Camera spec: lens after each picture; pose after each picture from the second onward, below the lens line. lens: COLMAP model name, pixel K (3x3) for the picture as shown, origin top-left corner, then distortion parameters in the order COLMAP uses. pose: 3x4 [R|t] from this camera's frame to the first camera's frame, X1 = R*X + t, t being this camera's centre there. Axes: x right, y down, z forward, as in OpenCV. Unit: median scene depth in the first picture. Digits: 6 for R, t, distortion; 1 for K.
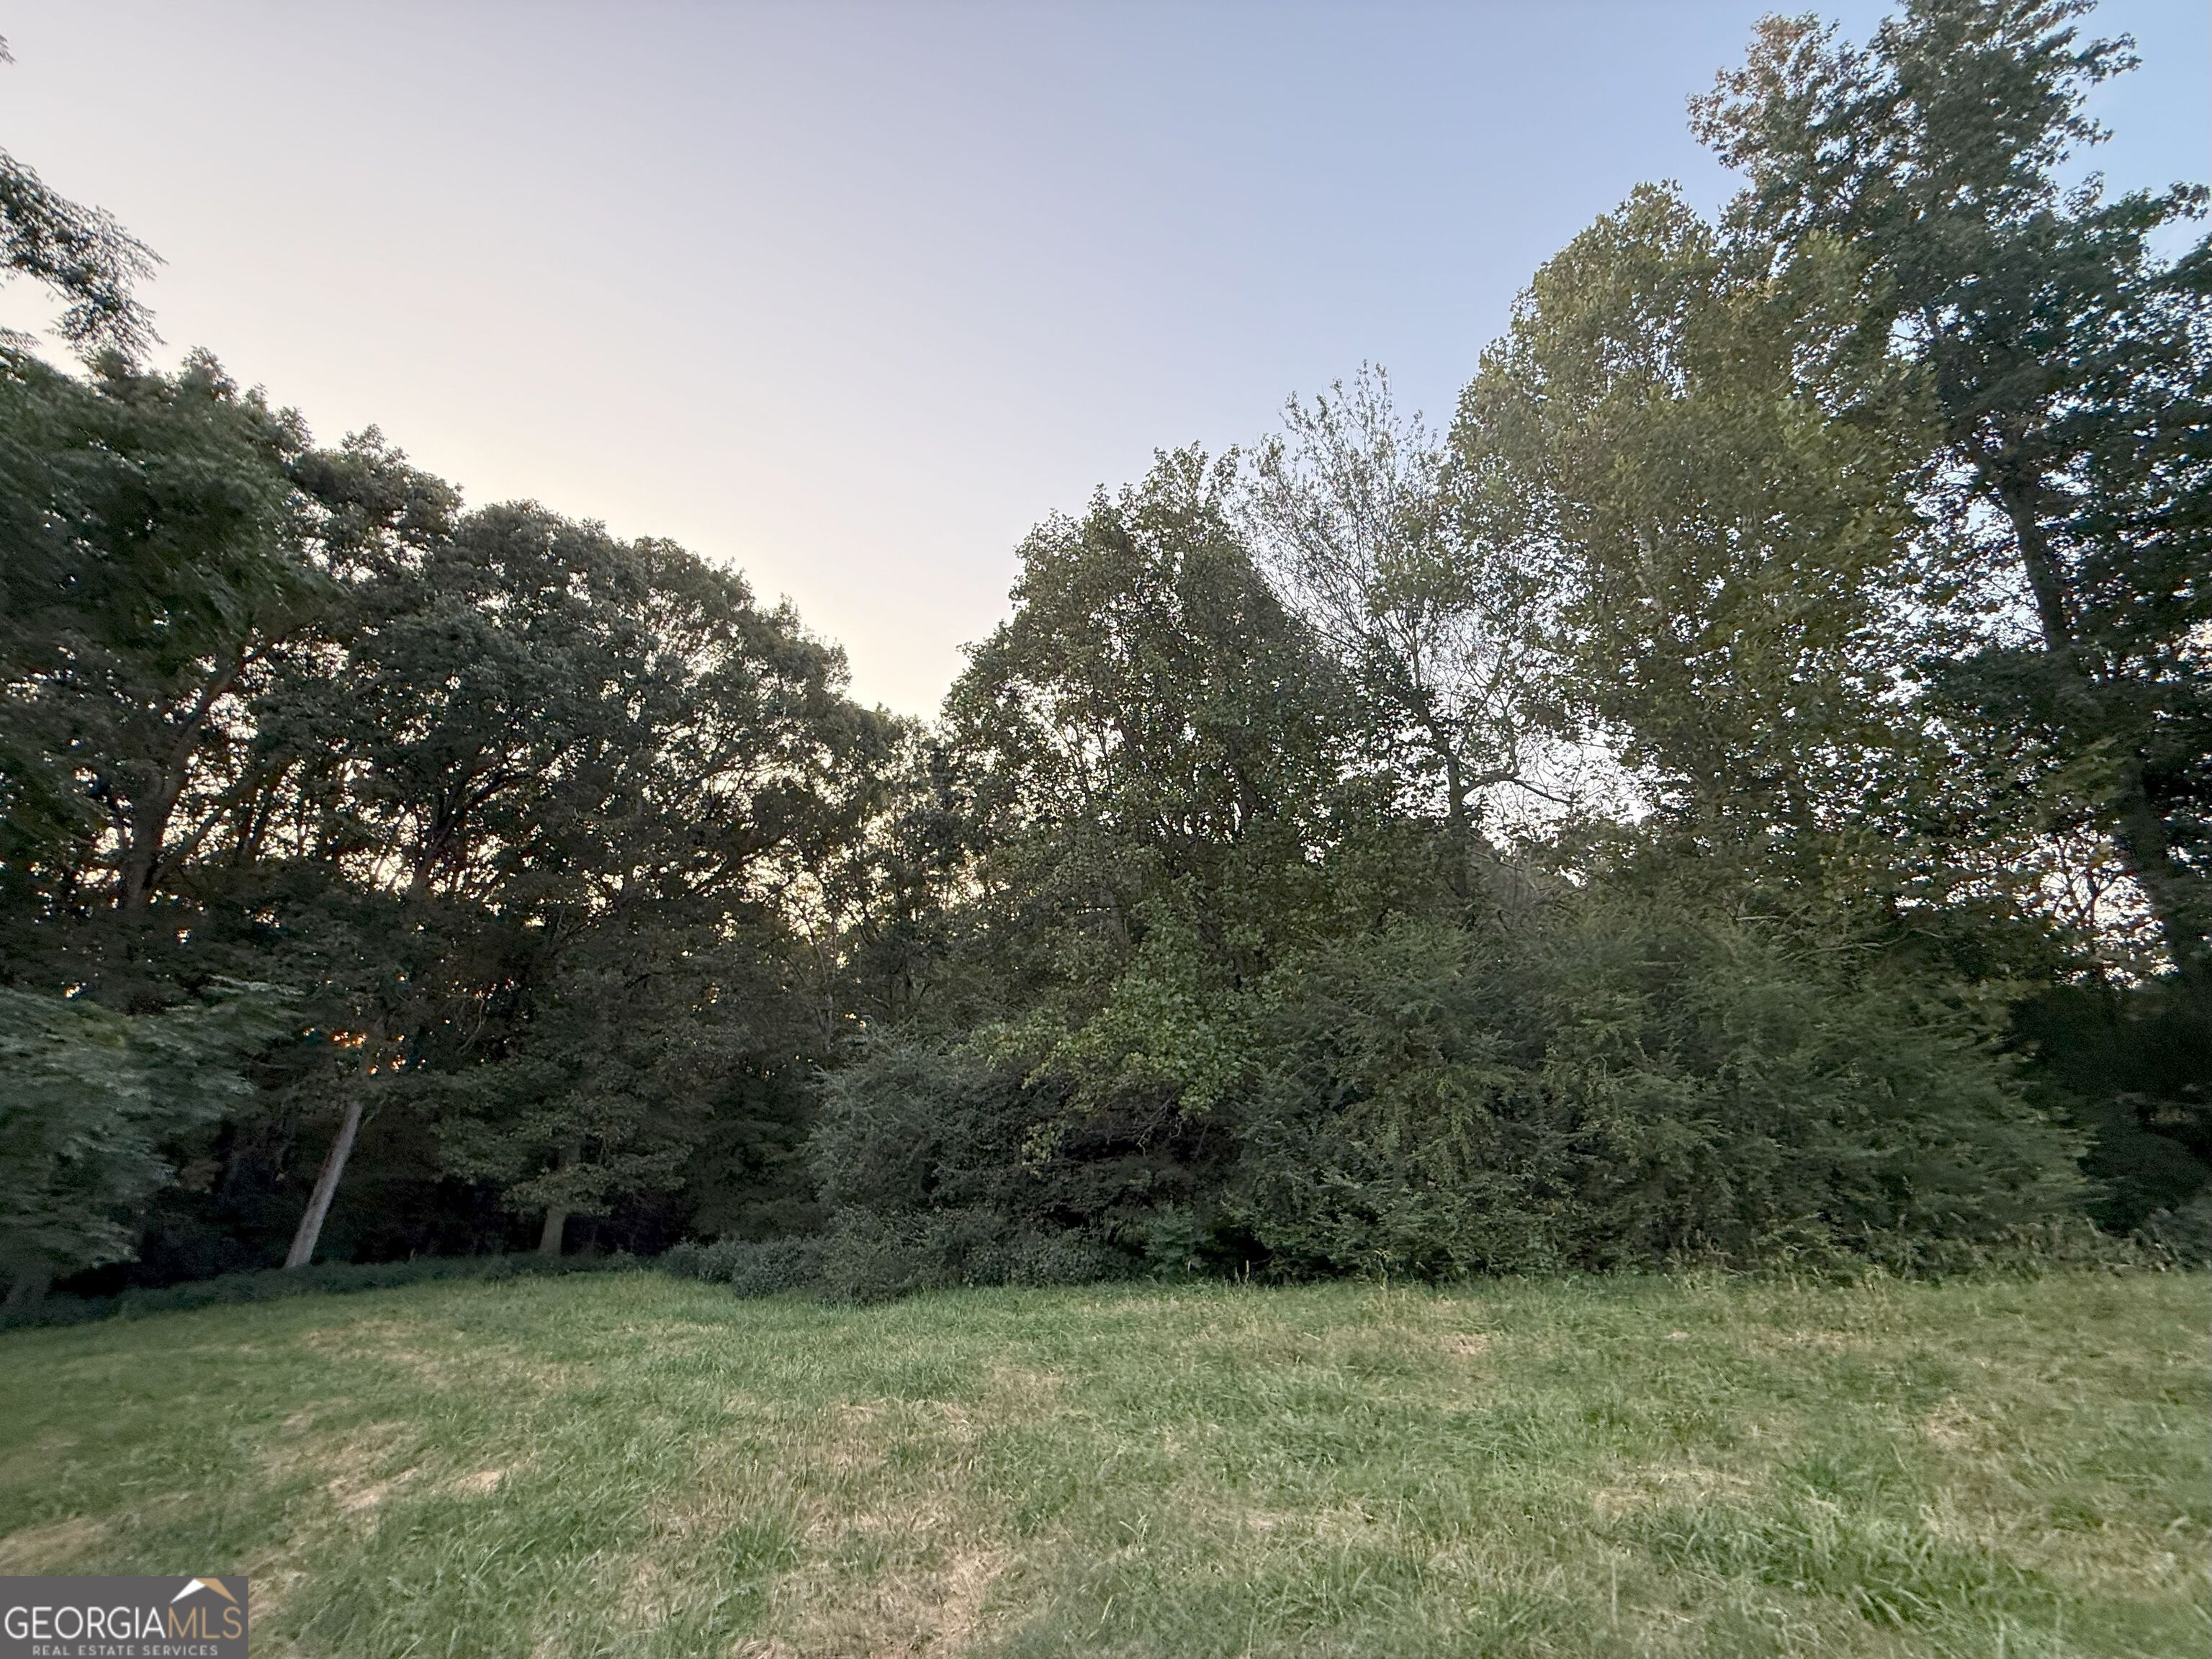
lens RADIAL K [[880.4, 0, 1104.6], [0, 880.4, 831.5], [0, 0, 1]] dist [-0.000718, -0.000262]
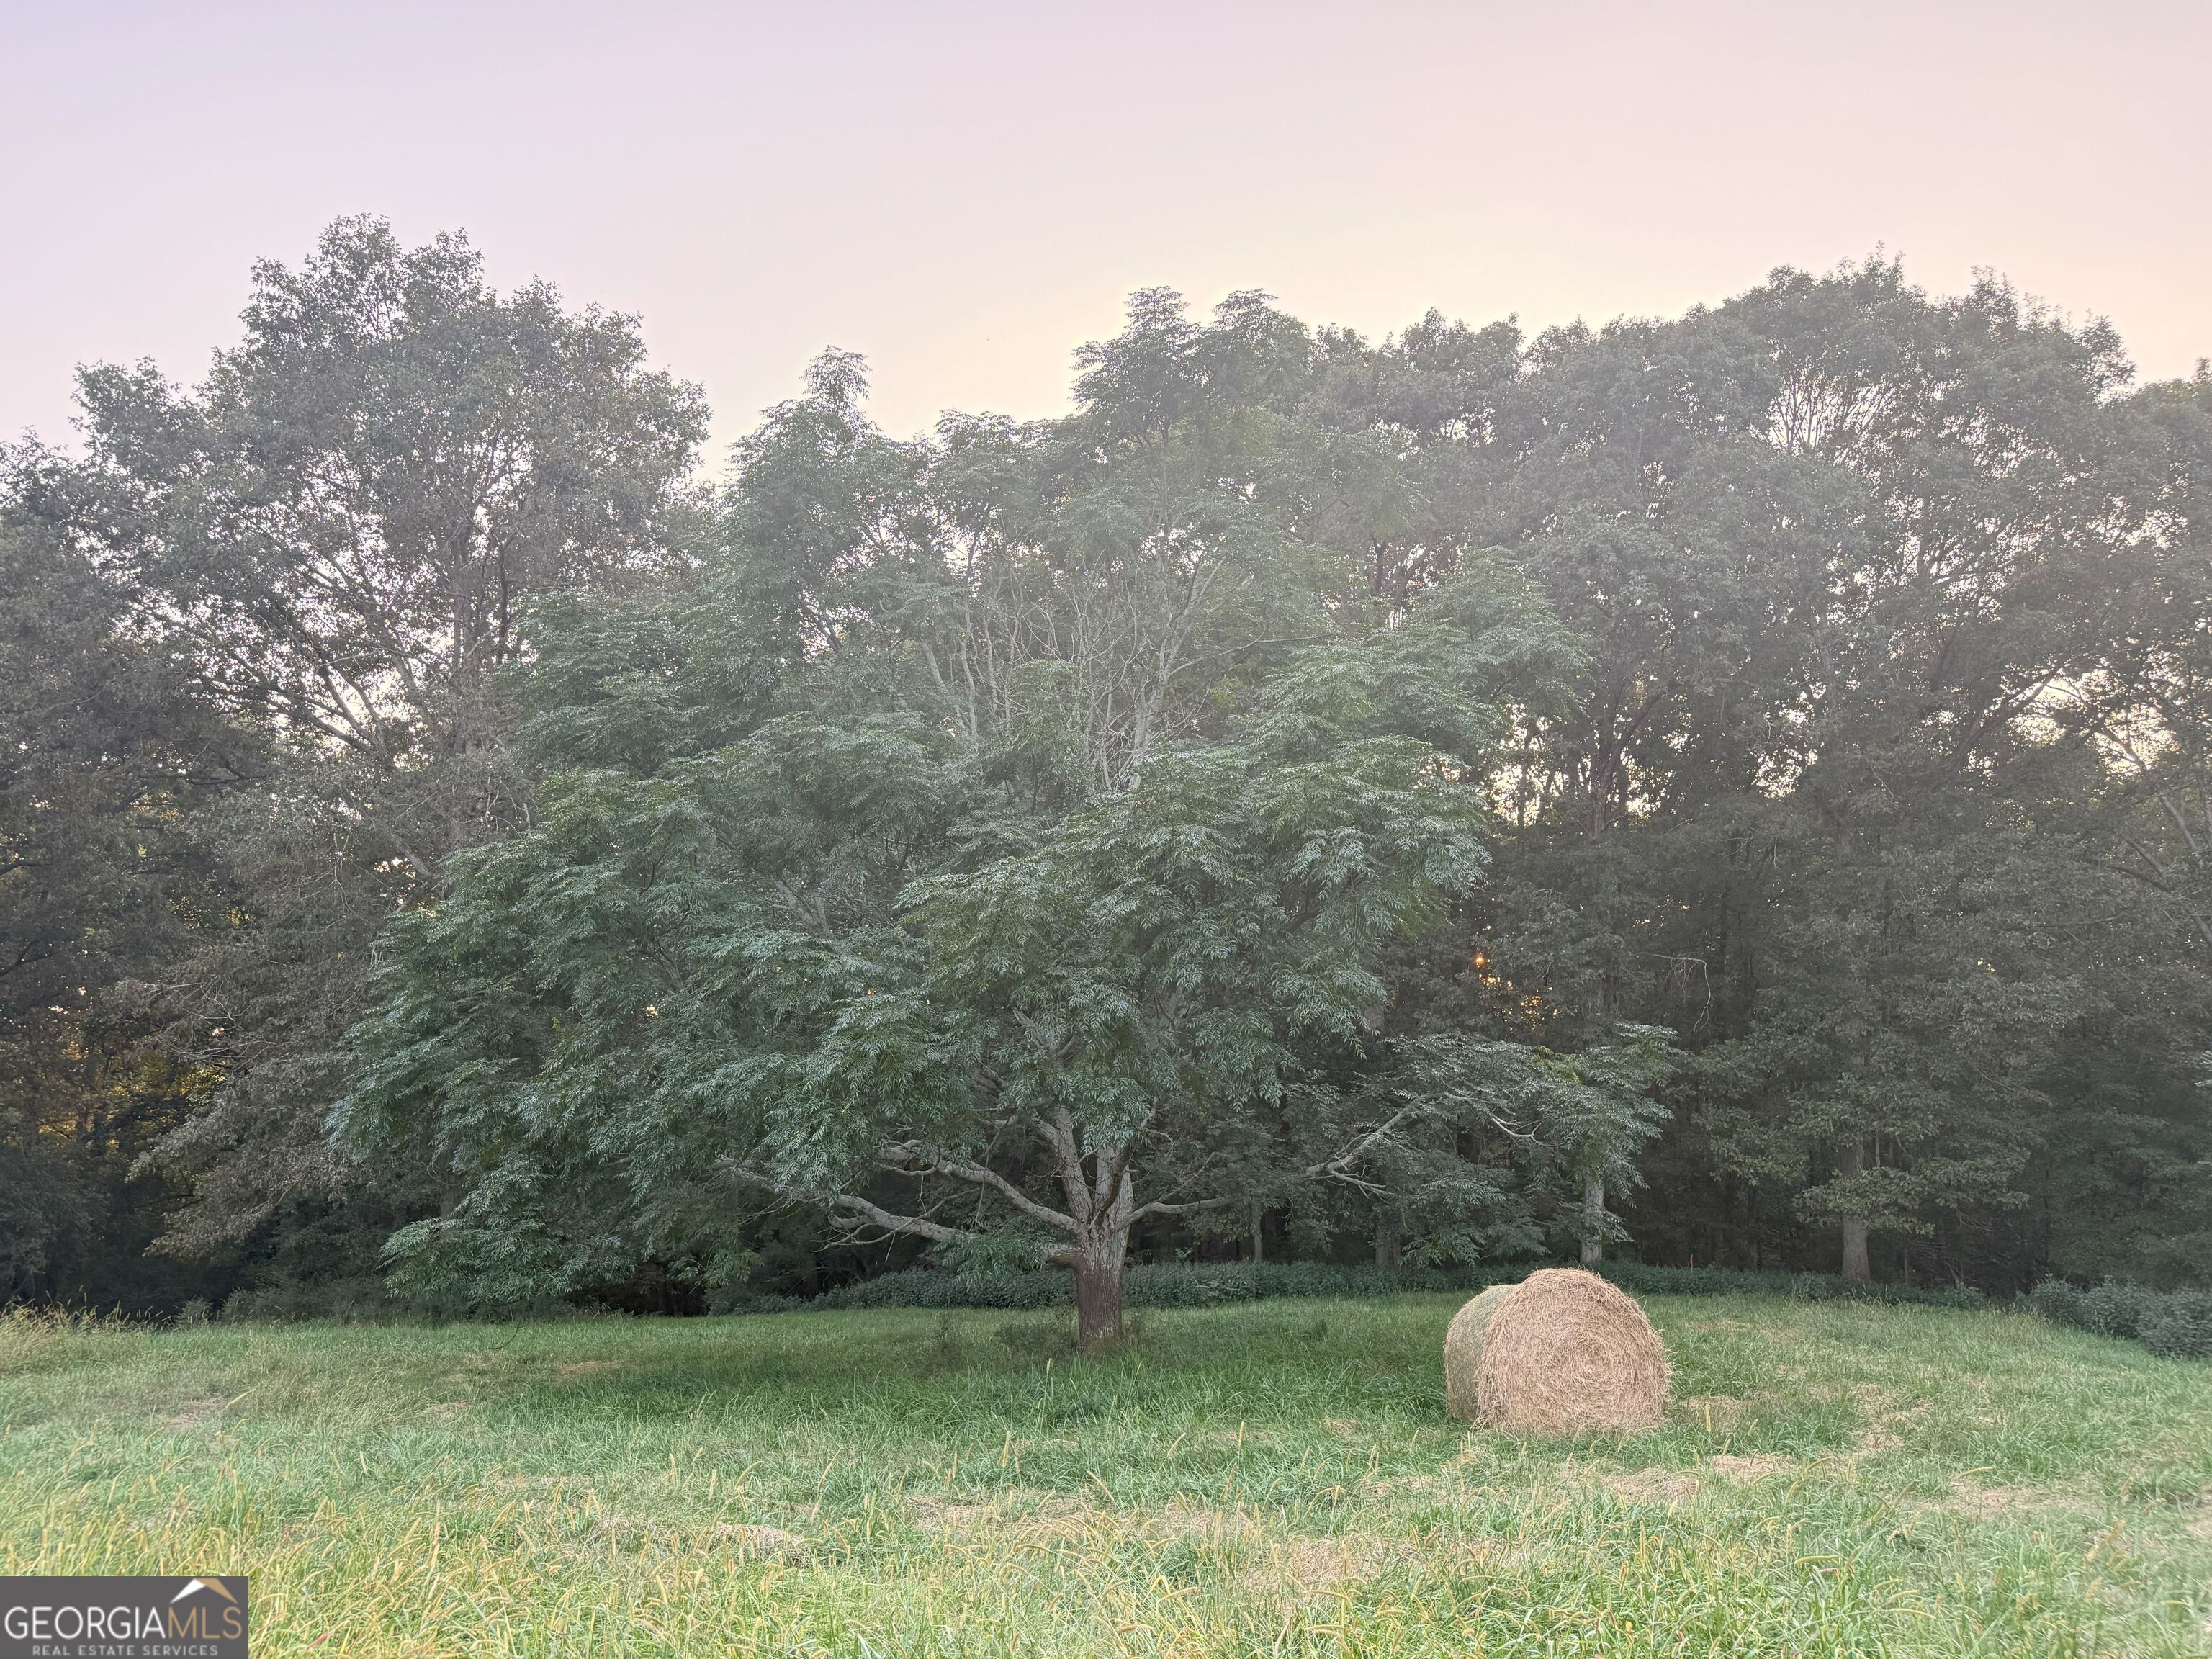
lens RADIAL K [[1542.8, 0, 1106.0], [0, 1542.8, 829.5], [0, 0, 1]] dist [-0.001541, -0.003819]
pose [[0.597275, -0.122326, -0.792653, 0.093239], [0.244723, 0.968966, 0.034867, -0.109861], [0.763789, -0.214806, 0.608675, -0.246607]]
